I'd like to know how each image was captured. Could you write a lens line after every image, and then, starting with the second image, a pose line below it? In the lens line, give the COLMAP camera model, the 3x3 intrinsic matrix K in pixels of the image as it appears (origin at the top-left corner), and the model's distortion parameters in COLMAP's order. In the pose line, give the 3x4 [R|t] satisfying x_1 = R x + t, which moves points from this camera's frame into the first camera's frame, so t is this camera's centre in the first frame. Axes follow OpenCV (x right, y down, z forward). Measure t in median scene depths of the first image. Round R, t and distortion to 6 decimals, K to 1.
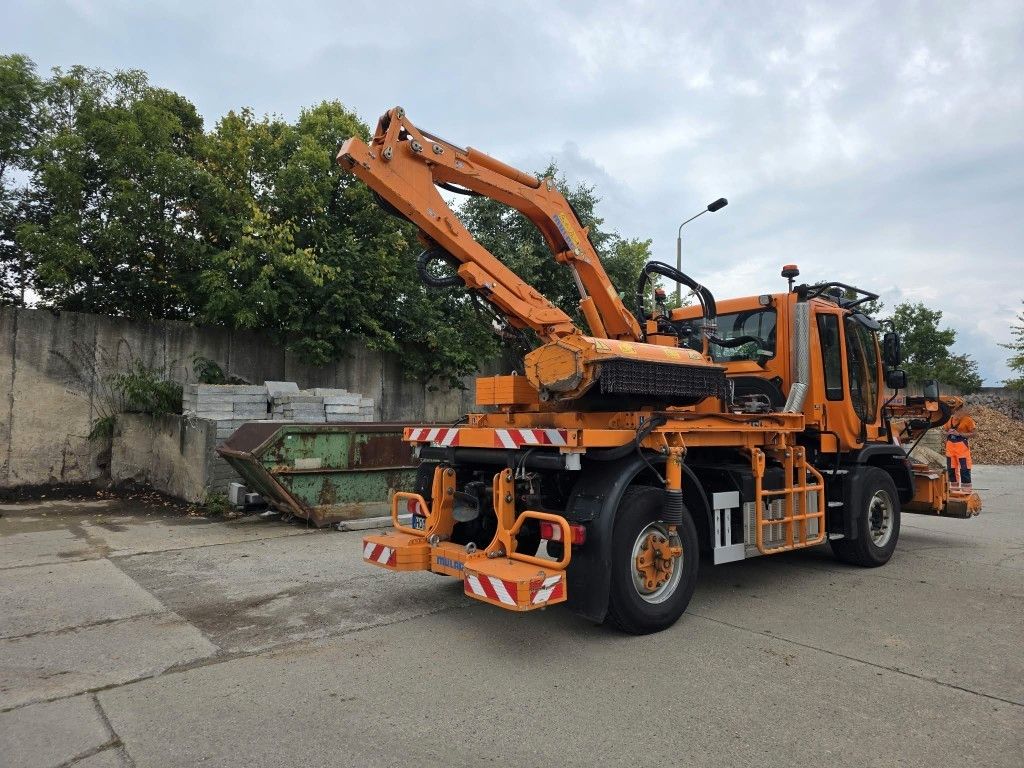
lens RADIAL K [[684.6, 0, 507.7], [0, 684.6, 379.1], [0, 0, 1]] dist [0.059183, -0.050596]
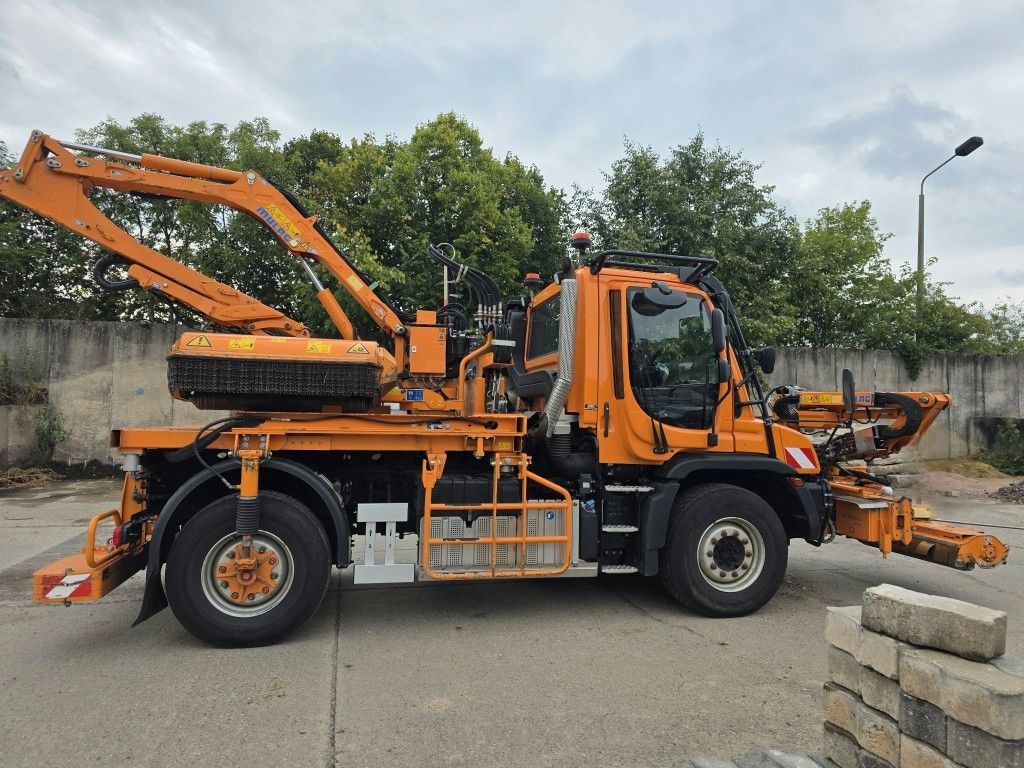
lens RADIAL K [[684.6, 0, 507.7], [0, 684.6, 379.1], [0, 0, 1]] dist [0.059183, -0.050596]
pose [[0.899920, -0.011646, -0.435899, 0.854404], [0.014616, 0.999887, 0.003461, 0.005023], [0.435810, -0.009486, 0.899989, 0.284227]]
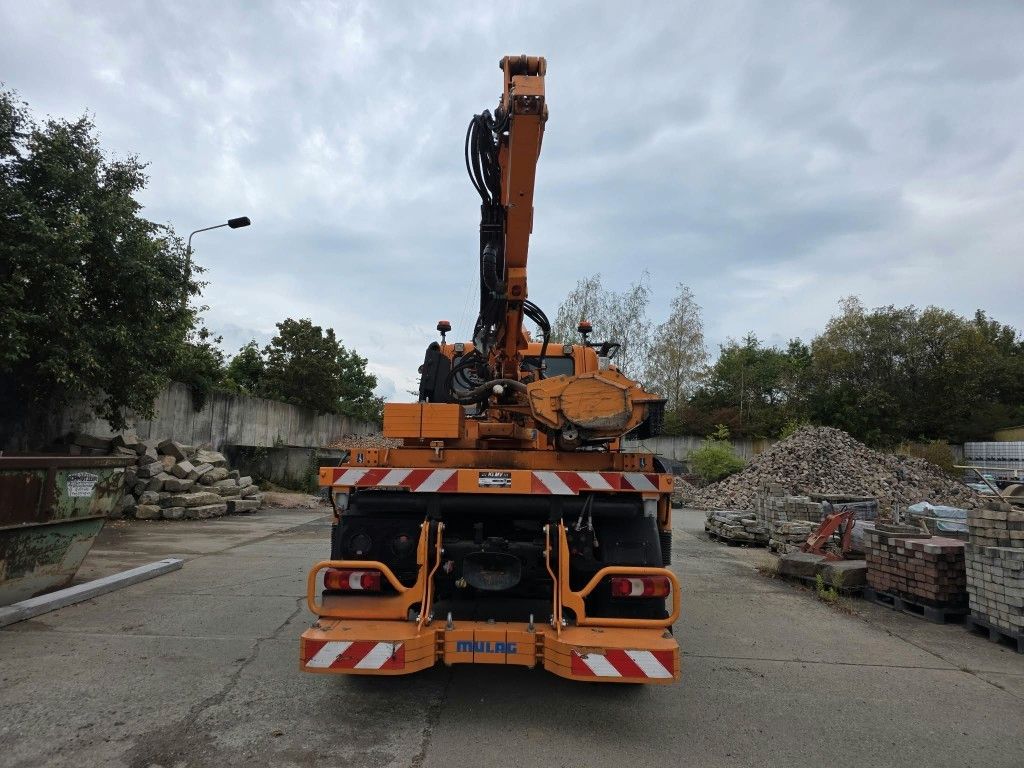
lens RADIAL K [[674.4, 0, 518.6], [0, 674.4, 365.1], [0, 0, 1]] dist [-0.001104, 0.003742]
pose [[0.649847, 0.118614, 0.750753, -0.616200], [-0.072537, 0.992918, -0.094087, 0.021789], [-0.756596, 0.006685, 0.653848, 0.445630]]
